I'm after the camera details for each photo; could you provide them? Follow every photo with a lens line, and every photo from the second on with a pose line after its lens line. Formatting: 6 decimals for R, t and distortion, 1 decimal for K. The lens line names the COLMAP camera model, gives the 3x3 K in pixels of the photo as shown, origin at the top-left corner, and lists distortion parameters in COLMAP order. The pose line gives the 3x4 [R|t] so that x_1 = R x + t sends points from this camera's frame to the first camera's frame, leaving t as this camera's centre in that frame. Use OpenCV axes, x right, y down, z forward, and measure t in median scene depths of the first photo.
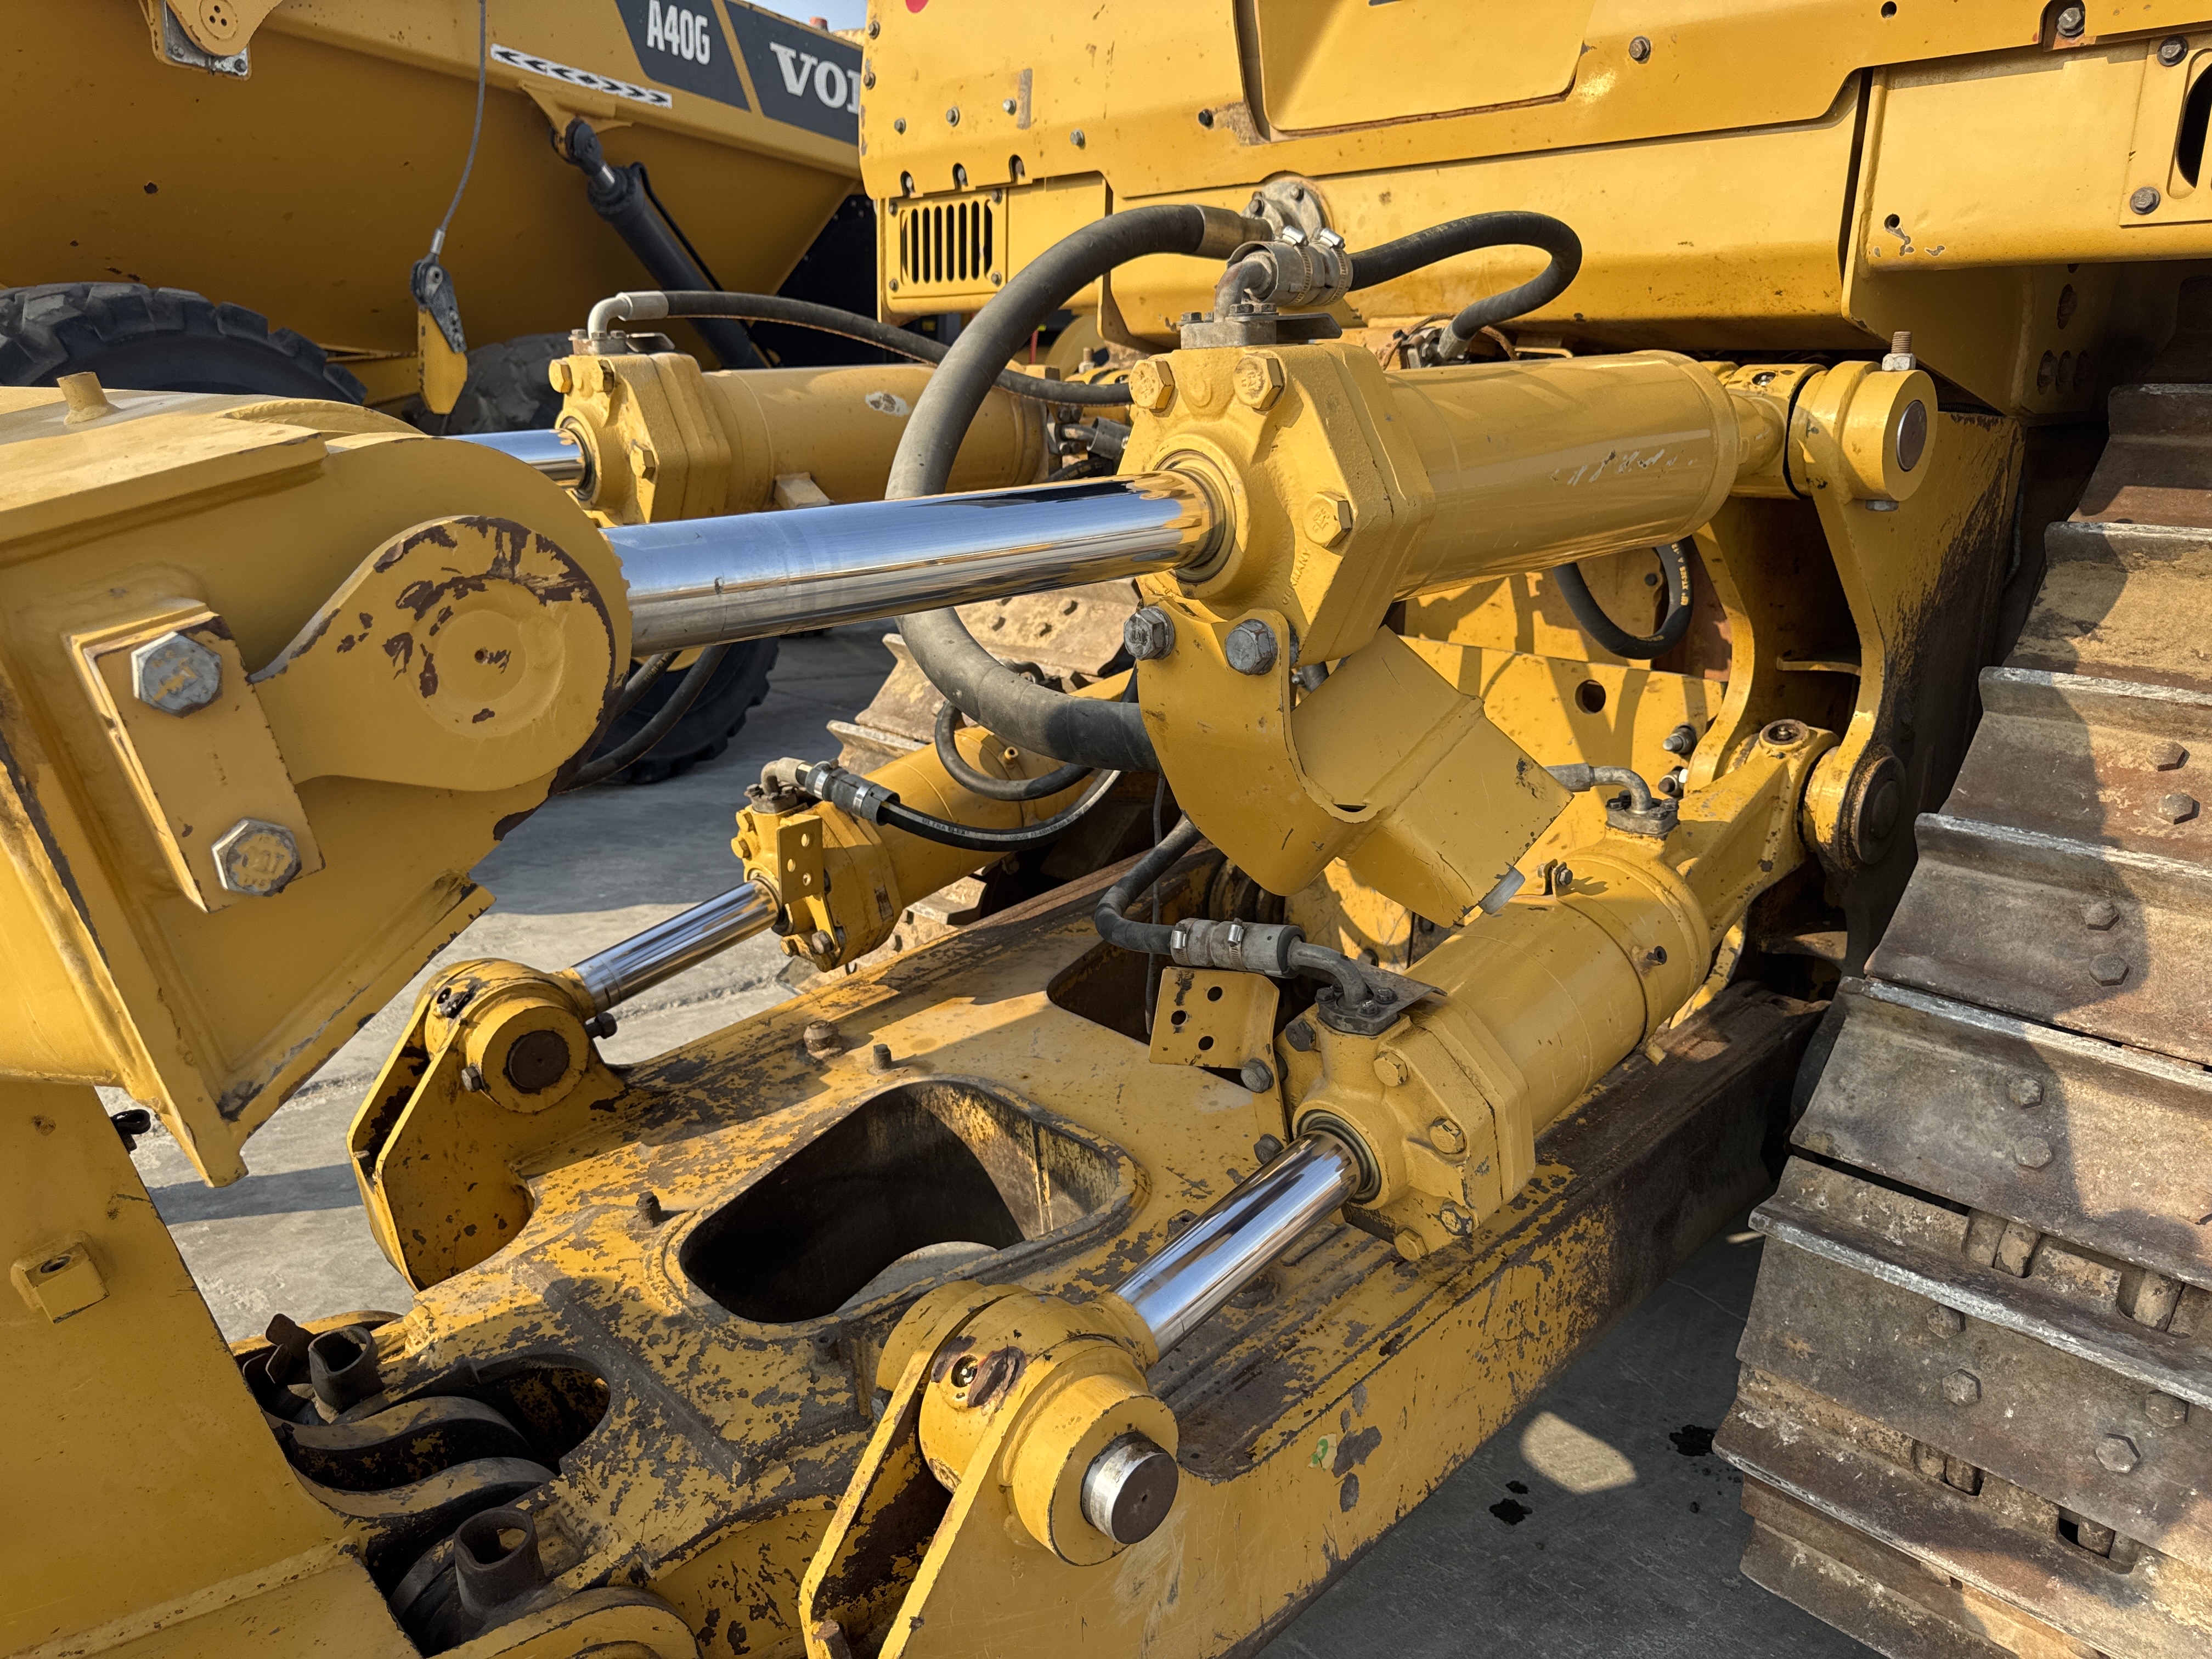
lens RADIAL K [[1554.3, 0, 1106.0], [0, 1554.3, 829.5], [0, 0, 1]] dist [0.050288, -0.070638]
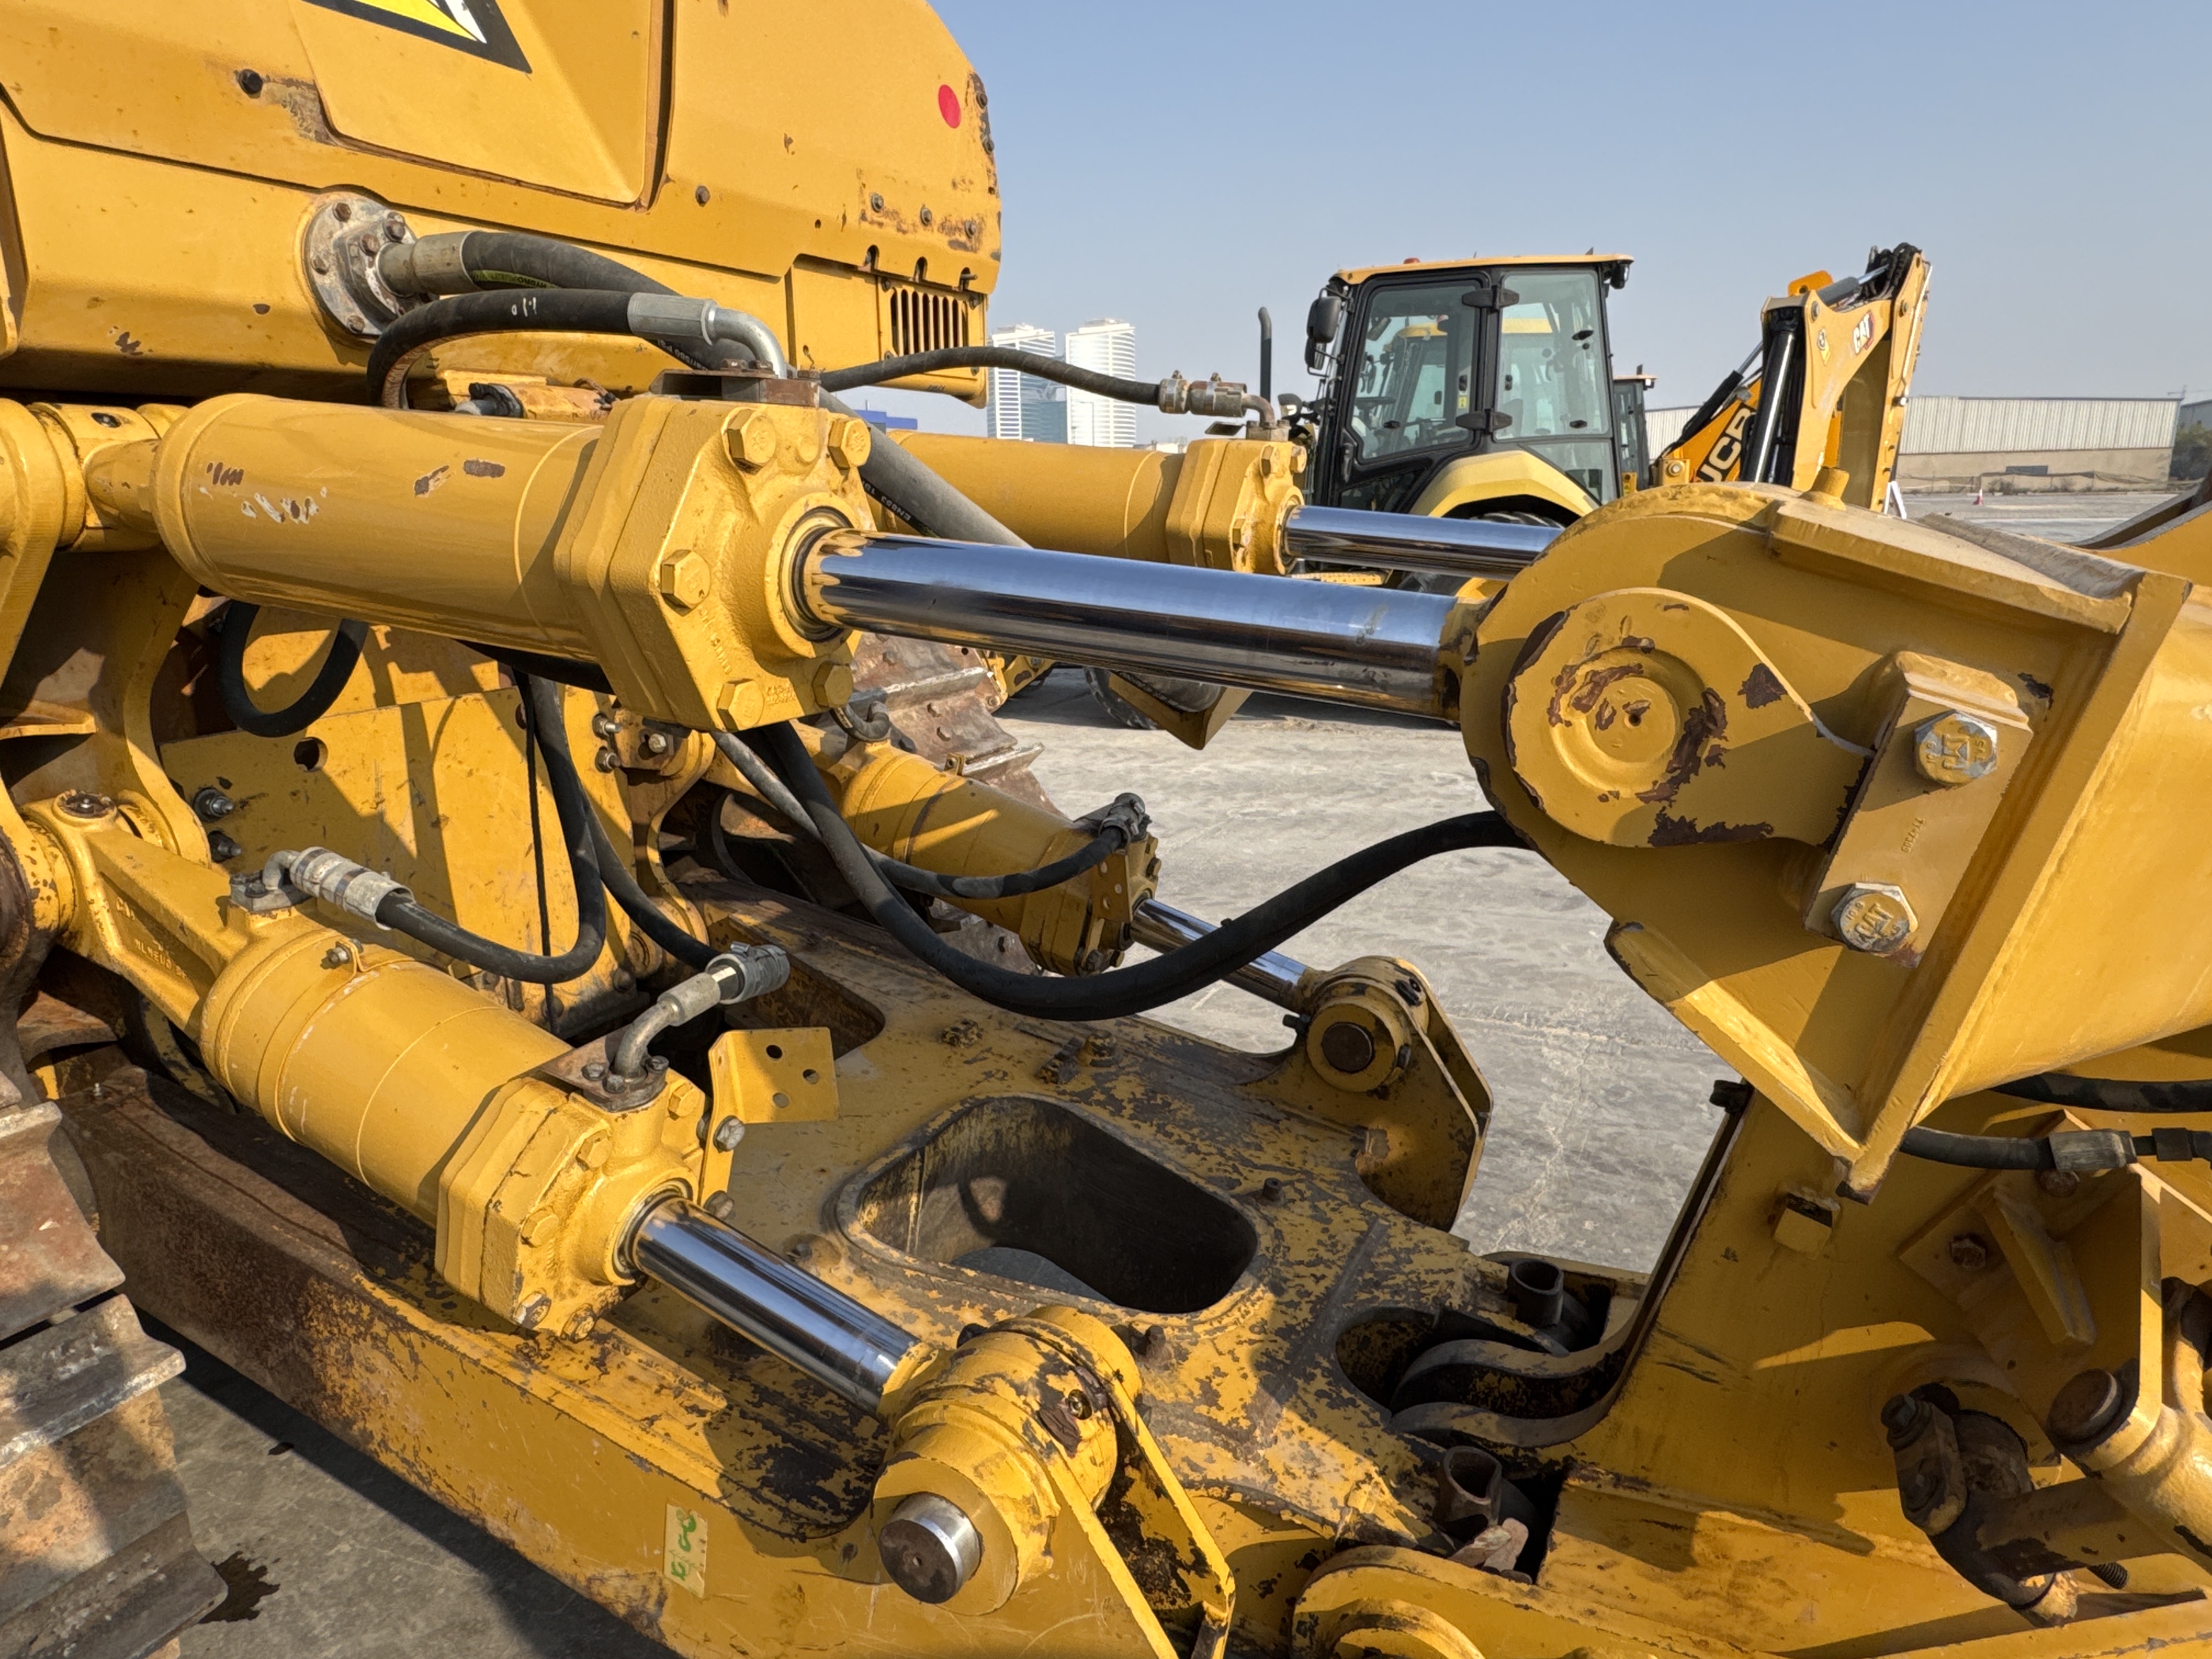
lens RADIAL K [[1274.1, 0, 1106.0], [0, 1274.1, 829.5], [0, 0, 1]] dist [-0.027747, -0.001094]
pose [[-0.318548, -0.271302, 0.908253, -0.794800], [0.234402, 0.905863, 0.352799, -0.274897], [-0.918468, 0.325280, -0.224967, 0.985000]]
